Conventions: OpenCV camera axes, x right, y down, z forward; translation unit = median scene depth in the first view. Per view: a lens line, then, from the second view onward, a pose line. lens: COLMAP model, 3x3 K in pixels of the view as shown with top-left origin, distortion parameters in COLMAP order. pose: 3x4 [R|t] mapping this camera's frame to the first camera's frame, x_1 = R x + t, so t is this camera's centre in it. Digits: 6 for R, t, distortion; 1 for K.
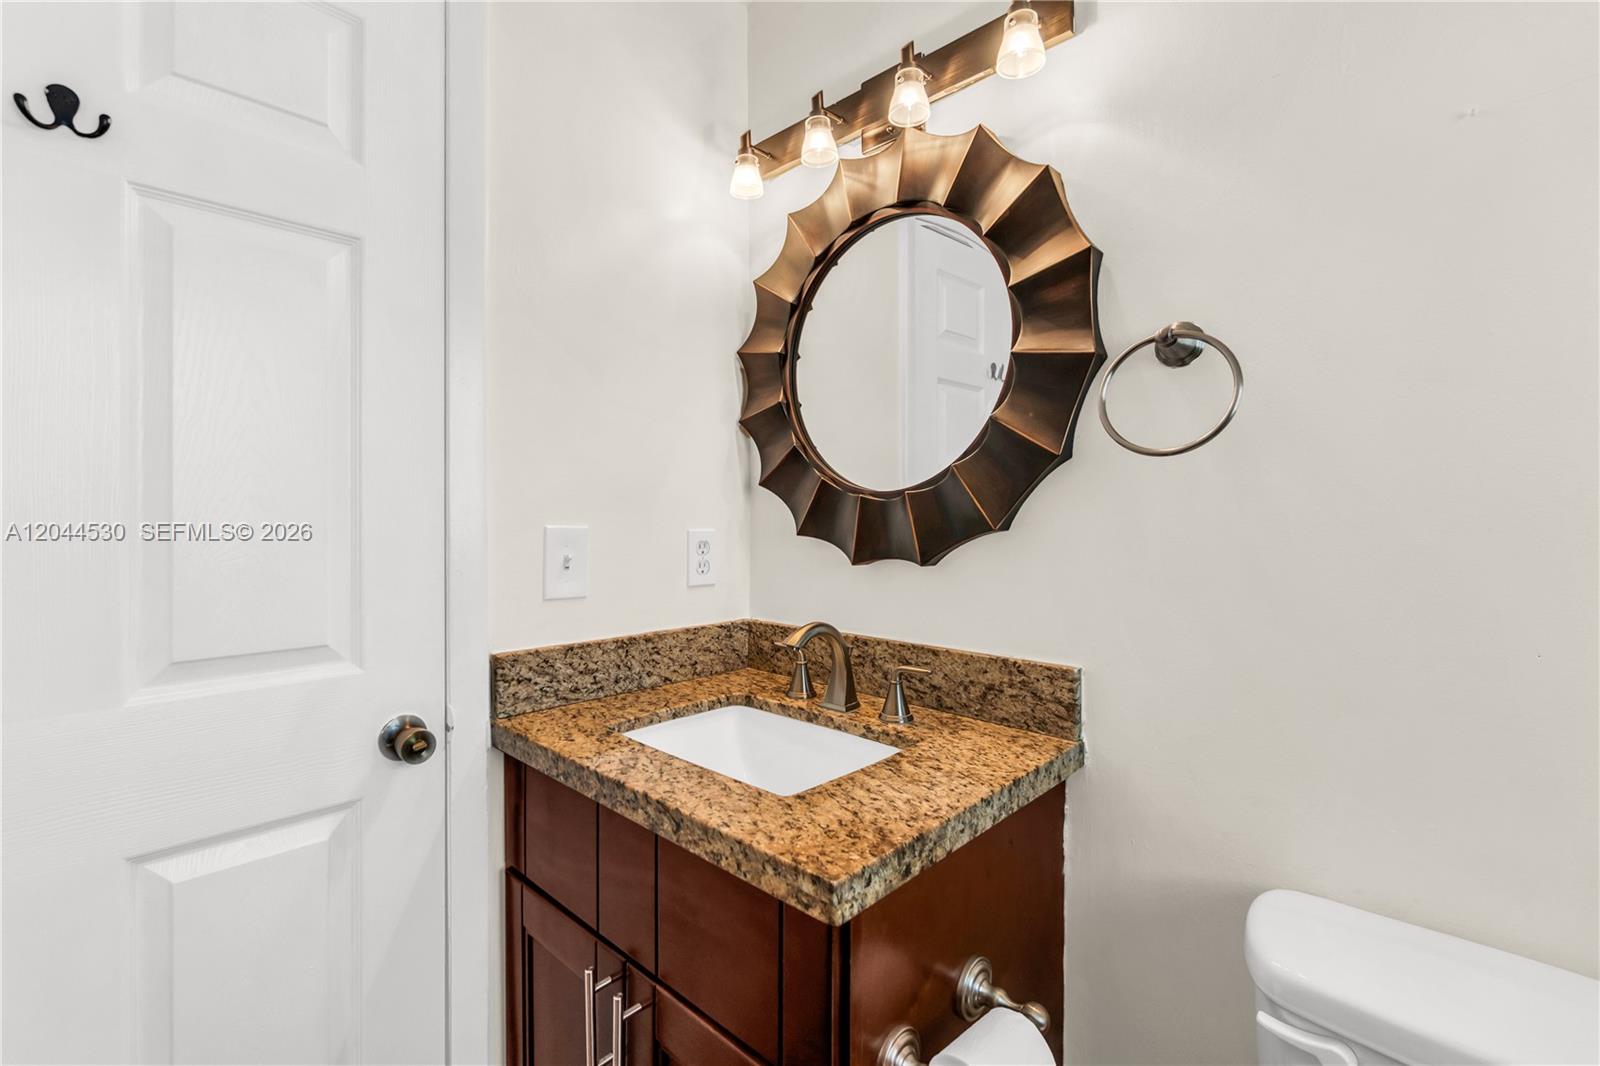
lens RADIAL K [[714.8, 0, 791.3], [0, 714.8, 529.5], [0, 0, 1]] dist [-0.004440, -0.000139]
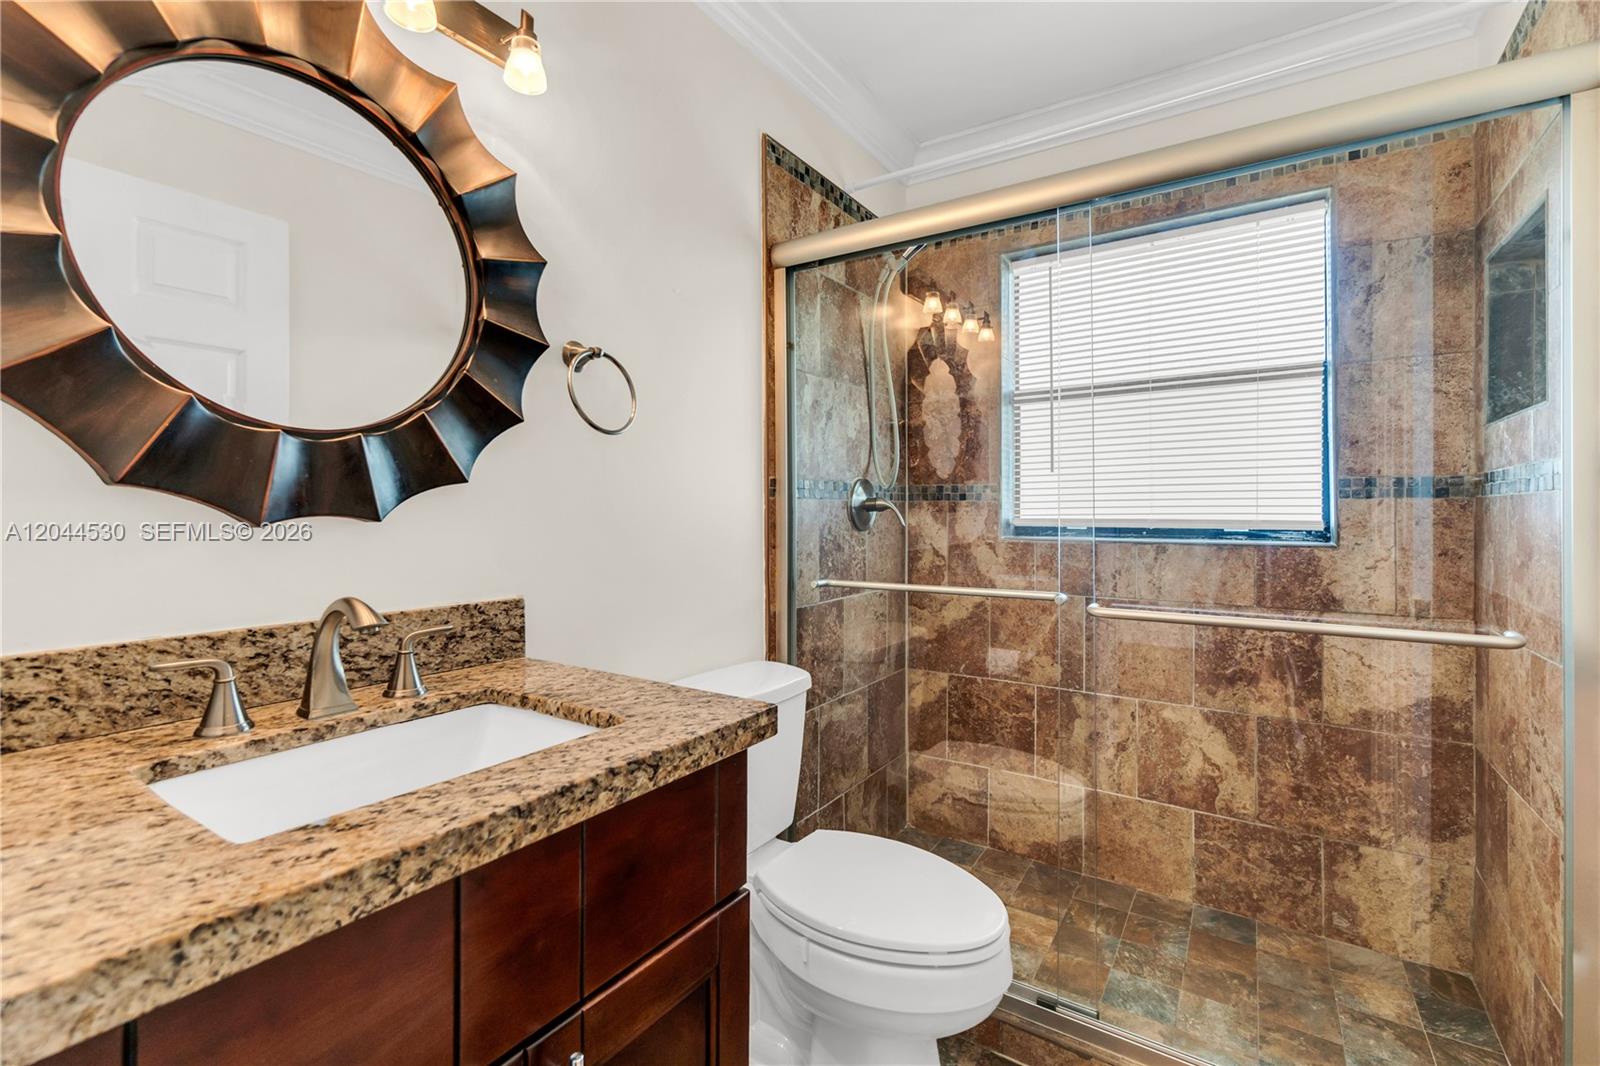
lens RADIAL K [[714.8, 0, 792.2], [0, 714.8, 517.4], [0, 0, 1]] dist [-0.004440, -0.000139]
pose [[-0.172006, -0.009596, 0.985049, -0.914277], [0.018508, 0.999745, 0.012971, 0.053530], [-0.984922, 0.020462, -0.171784, 0.784612]]
